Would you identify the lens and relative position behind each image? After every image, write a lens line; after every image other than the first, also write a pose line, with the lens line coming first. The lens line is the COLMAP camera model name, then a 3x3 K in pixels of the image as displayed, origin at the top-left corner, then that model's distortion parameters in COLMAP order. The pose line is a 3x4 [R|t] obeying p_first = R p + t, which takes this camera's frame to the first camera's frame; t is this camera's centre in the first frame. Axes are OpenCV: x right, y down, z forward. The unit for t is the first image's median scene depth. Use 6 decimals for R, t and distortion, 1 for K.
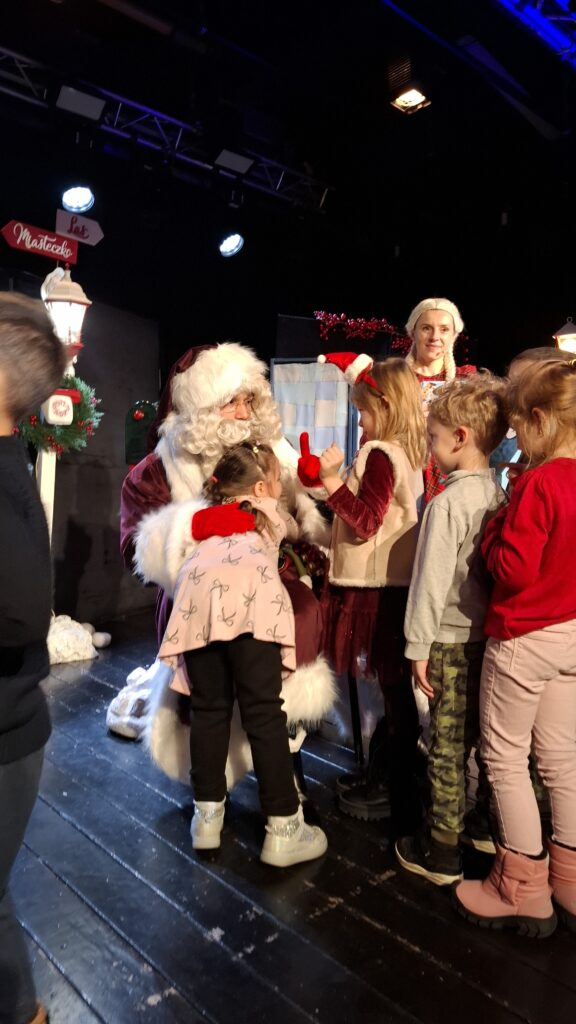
lens RADIAL K [[690.4, 0, 306.6], [0, 690.4, 512.9], [0, 0, 1]] dist [0.054730, -0.050192]
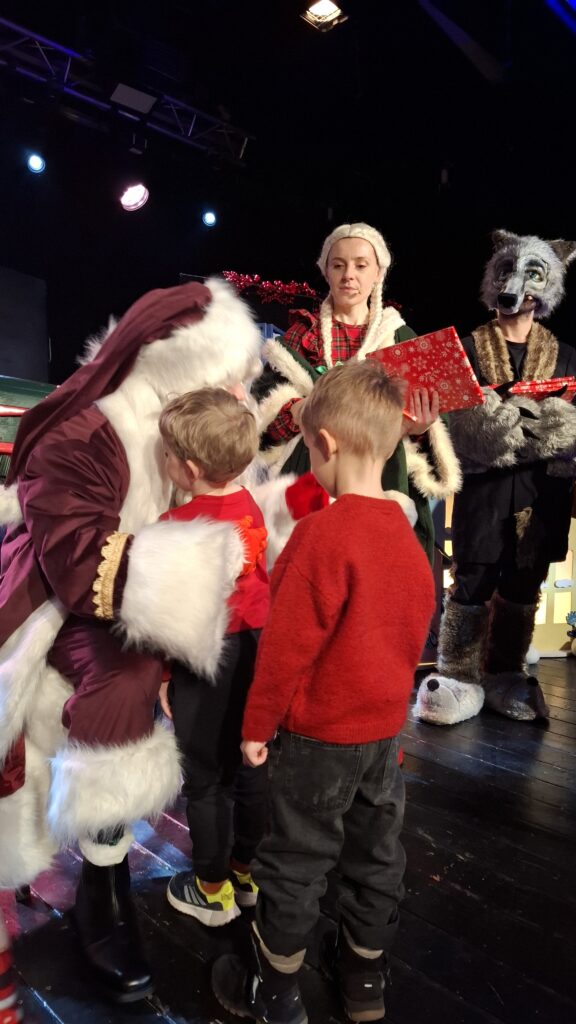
lens RADIAL K [[690.4, 0, 285.8], [0, 690.4, 523.7], [0, 0, 1]] dist [0.054730, -0.050192]
pose [[0.999247, -0.006836, 0.038185, 0.054108], [0.005411, 0.999290, 0.037294, -0.004938], [-0.038412, -0.037059, 0.998575, 0.109694]]
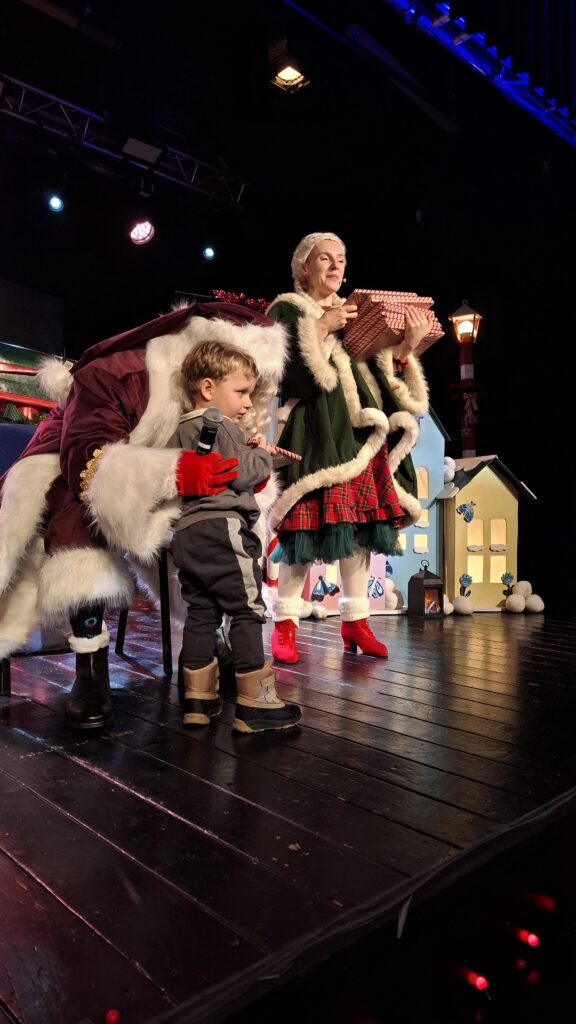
lens RADIAL K [[690.4, 0, 292.1], [0, 690.4, 513.5], [0, 0, 1]] dist [0.054730, -0.050192]
pose [[0.999933, 0.000653, 0.011593, 0.115135], [-0.000158, 0.999089, -0.042675, 0.080625], [-0.011611, 0.042671, 0.999022, -0.006967]]
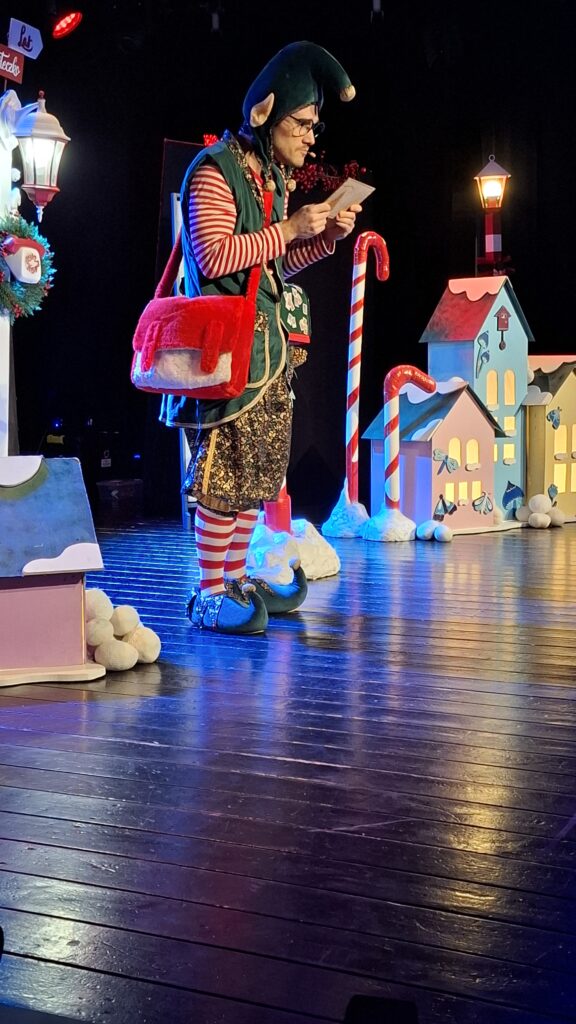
lens RADIAL K [[1345.5, 0, 288.0], [0, 1345.5, 543.2], [0, 0, 1]] dist [0.054380, 0.000000]
pose [[0.921373, -0.069430, 0.382427, -0.526918], [0.035938, 0.994919, 0.094044, 0.029958], [-0.387014, -0.072906, 0.919187, -0.471459]]
